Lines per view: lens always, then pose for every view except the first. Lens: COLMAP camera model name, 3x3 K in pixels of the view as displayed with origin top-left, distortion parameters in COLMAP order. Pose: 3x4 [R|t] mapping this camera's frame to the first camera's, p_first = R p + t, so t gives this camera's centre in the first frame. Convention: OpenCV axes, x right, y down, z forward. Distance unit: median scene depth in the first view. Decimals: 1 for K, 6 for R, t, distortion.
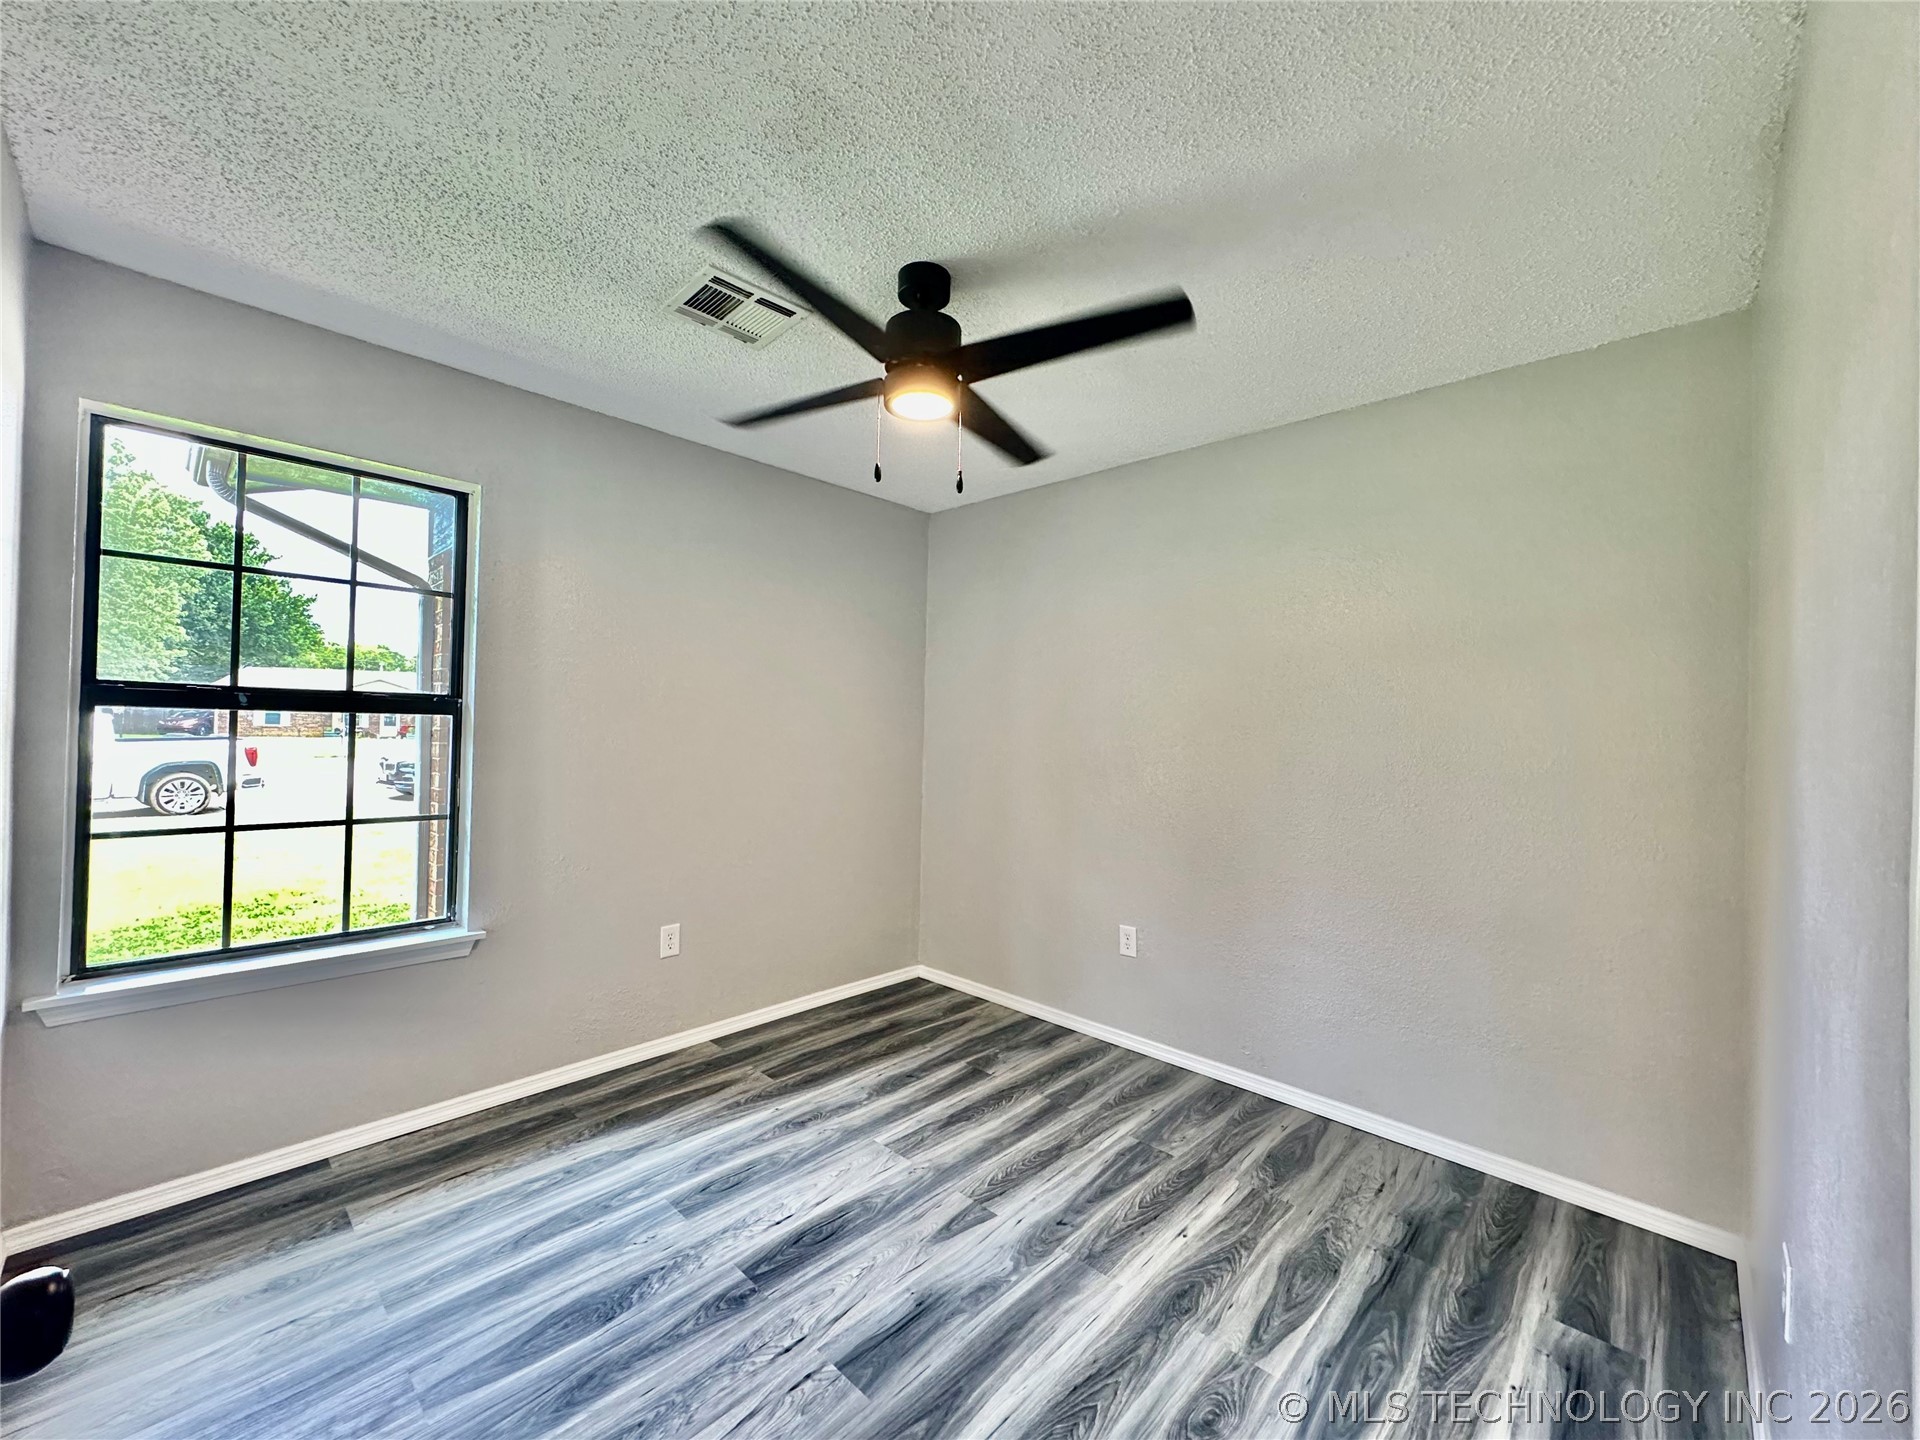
lens RADIAL K [[778.9, 0, 963.1], [0, 778.9, 727.2], [0, 0, 1]] dist [0.001102, 0.000183]
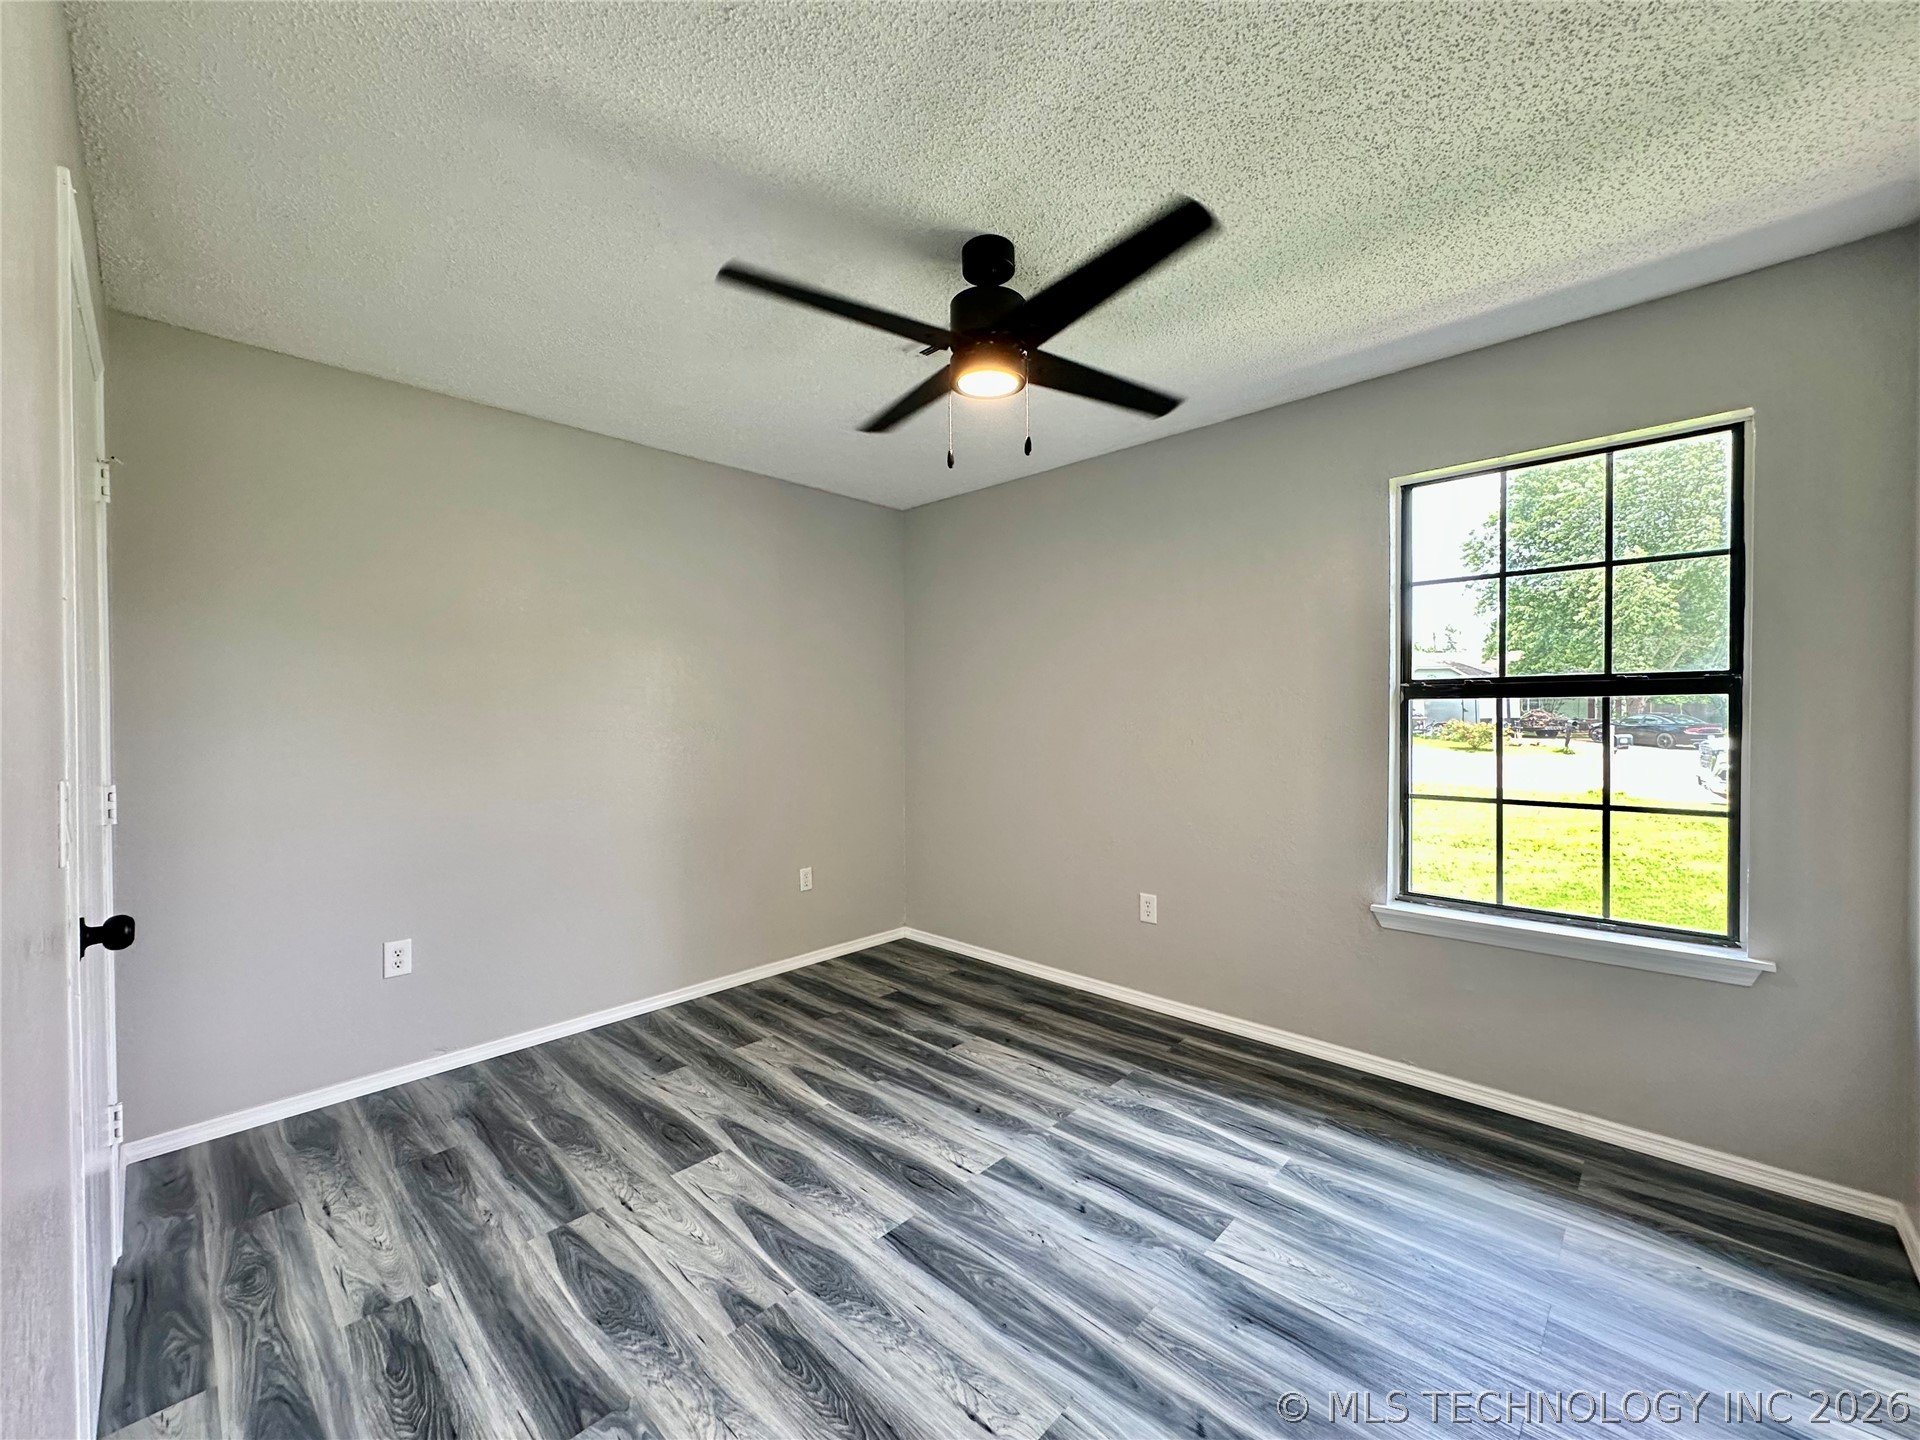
lens RADIAL K [[763.5, 0, 956.7], [0, 763.5, 721.4], [0, 0, 1]] dist [0.000369, 0.000304]
pose [[-0.023129, -0.007869, -0.999702, 0.268933], [0.021718, 0.999729, -0.008372, 0.005123], [0.999497, -0.021905, -0.022952, 0.287669]]
